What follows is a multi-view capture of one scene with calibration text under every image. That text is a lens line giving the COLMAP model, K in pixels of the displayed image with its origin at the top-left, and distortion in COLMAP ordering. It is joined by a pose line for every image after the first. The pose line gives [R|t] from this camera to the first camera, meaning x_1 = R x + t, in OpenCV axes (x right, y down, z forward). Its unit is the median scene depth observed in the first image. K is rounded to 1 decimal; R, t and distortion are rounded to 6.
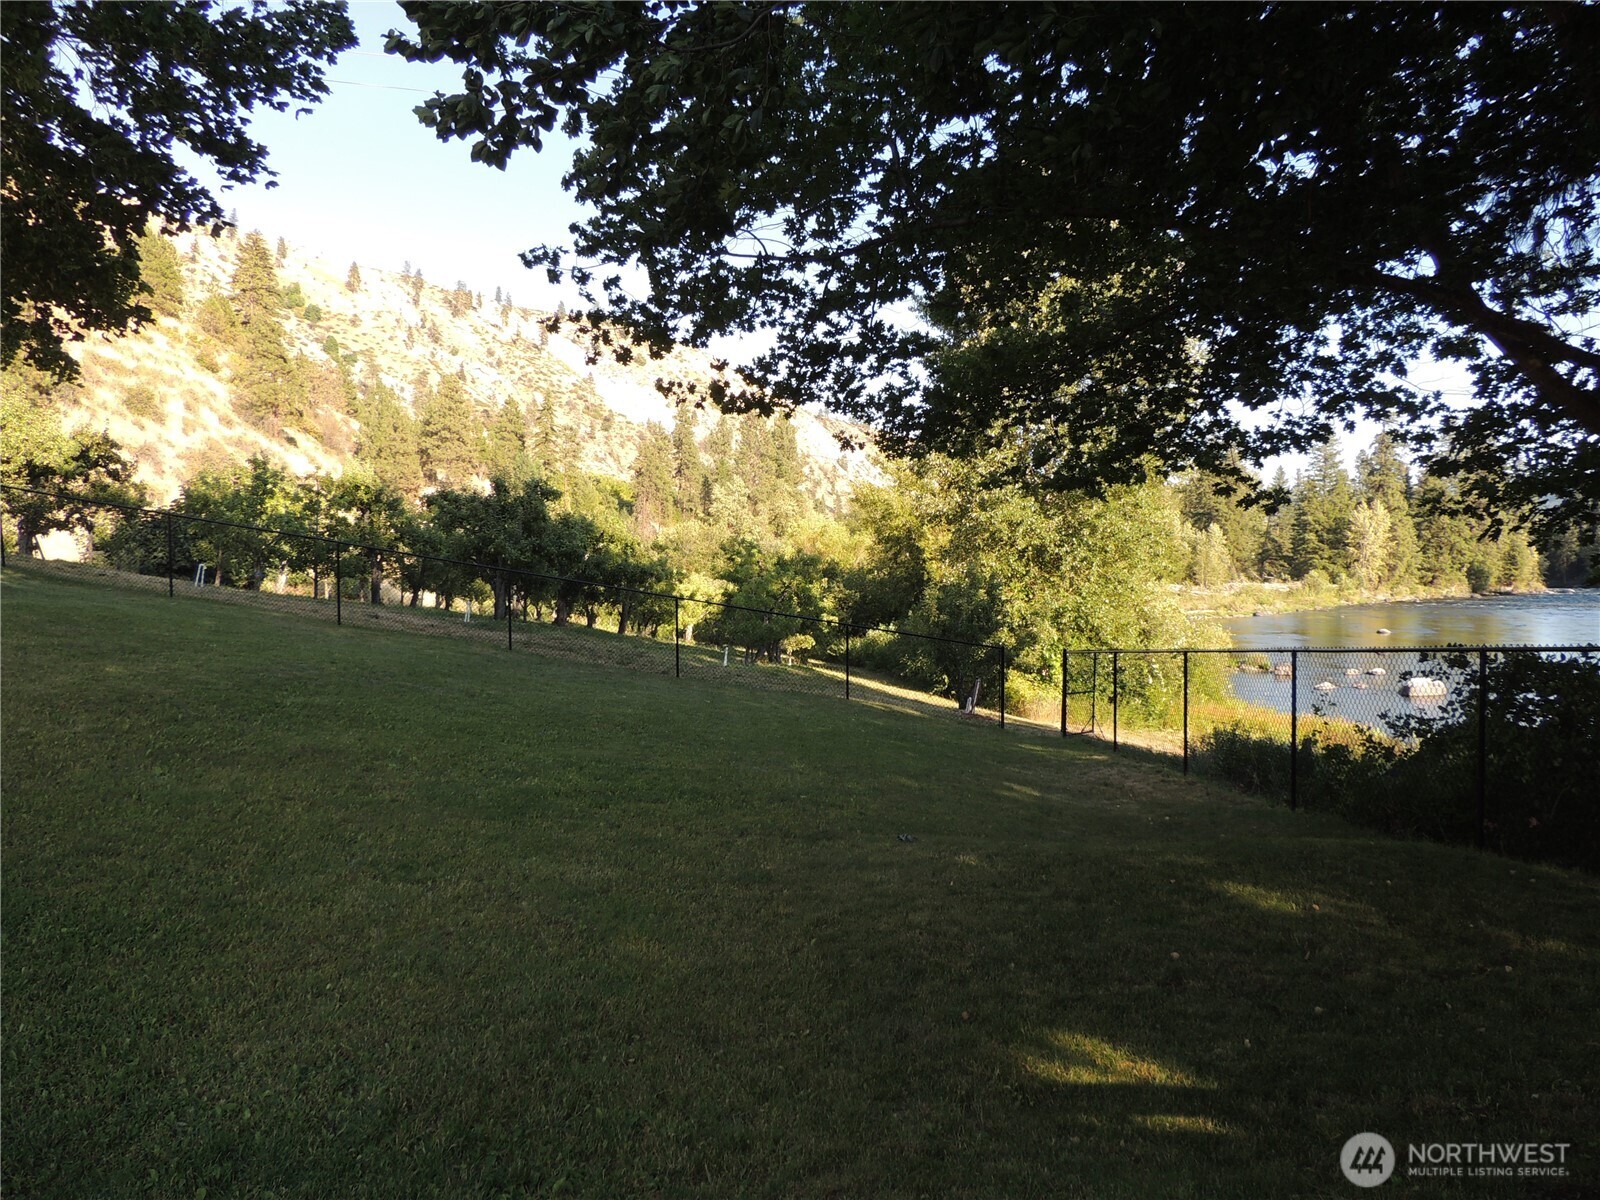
lens RADIAL K [[1116.8, 0, 798.0], [0, 1116.8, 608.0], [0, 0, 1]] dist [-0.029251, -0.002334]
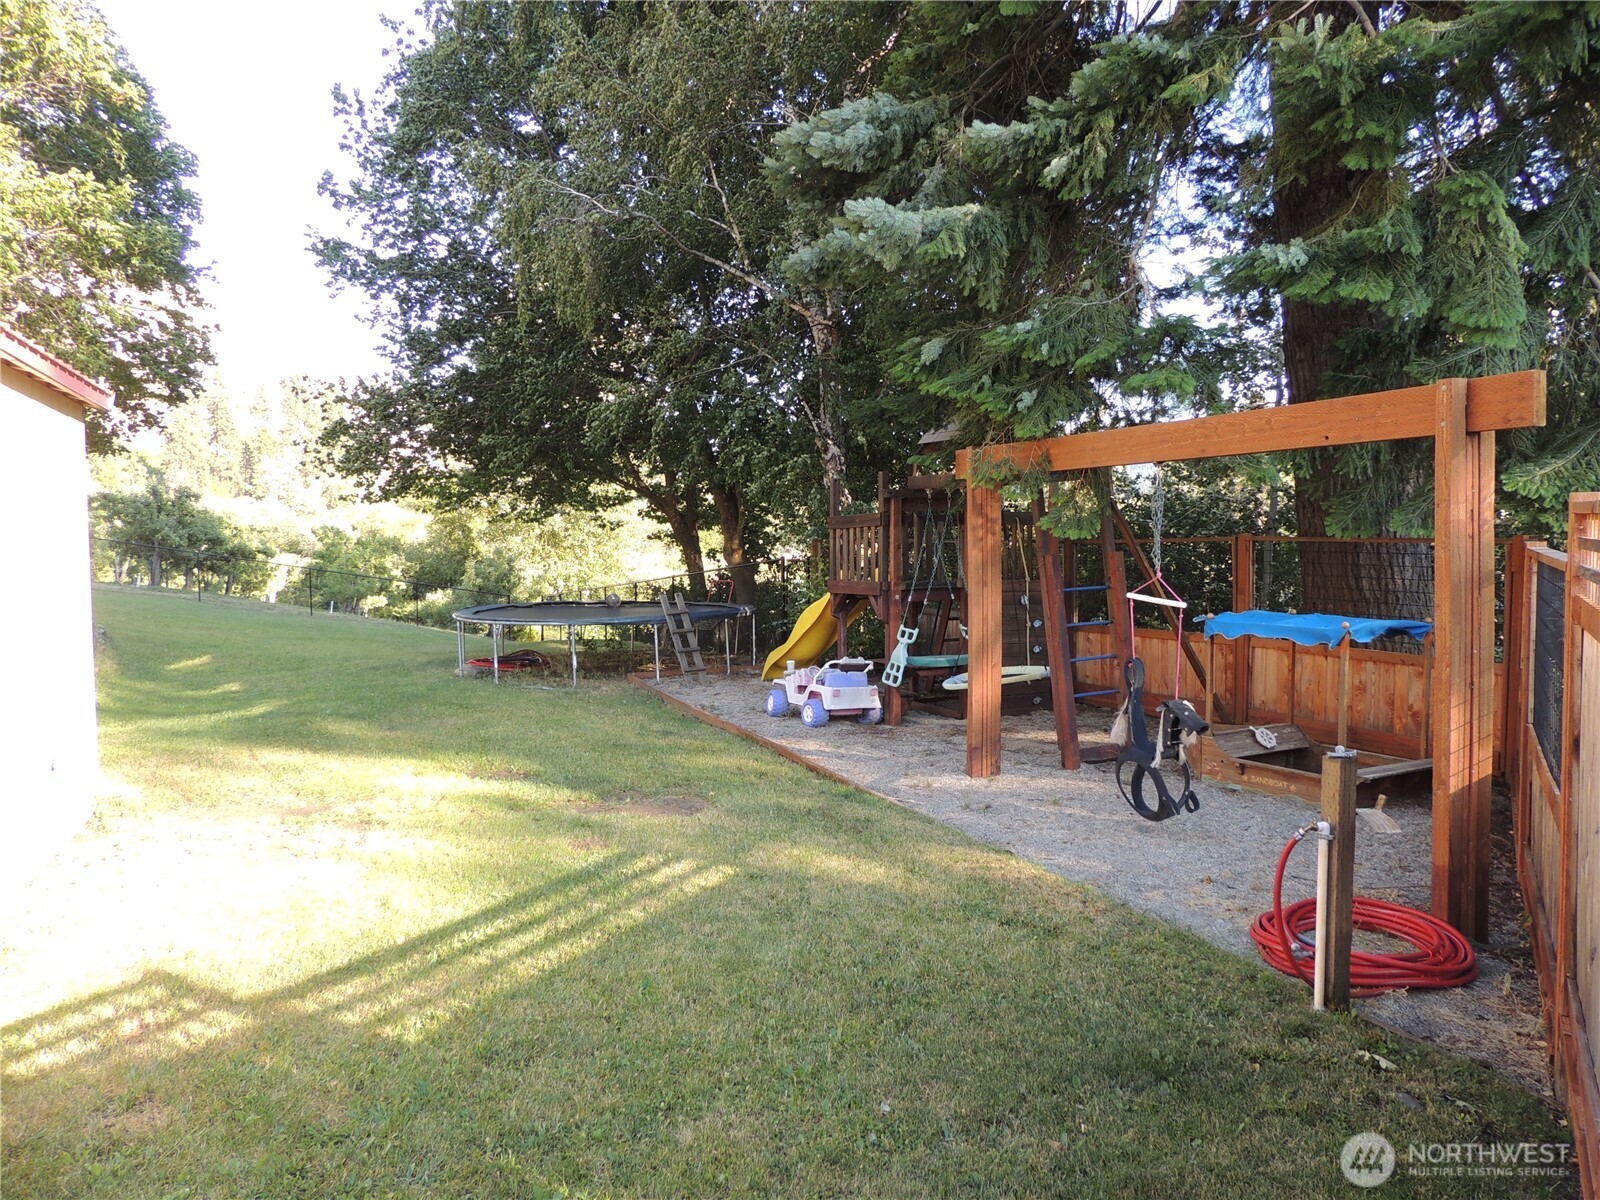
lens RADIAL K [[1116.8, 0, 797.0], [0, 1116.8, 603.2], [0, 0, 1]] dist [-0.029251, -0.002334]
pose [[0.926668, -0.022043, 0.375234, -0.027902], [0.013272, 0.999575, 0.025944, 0.003988], [-0.375647, -0.019062, 0.926567, -0.388947]]
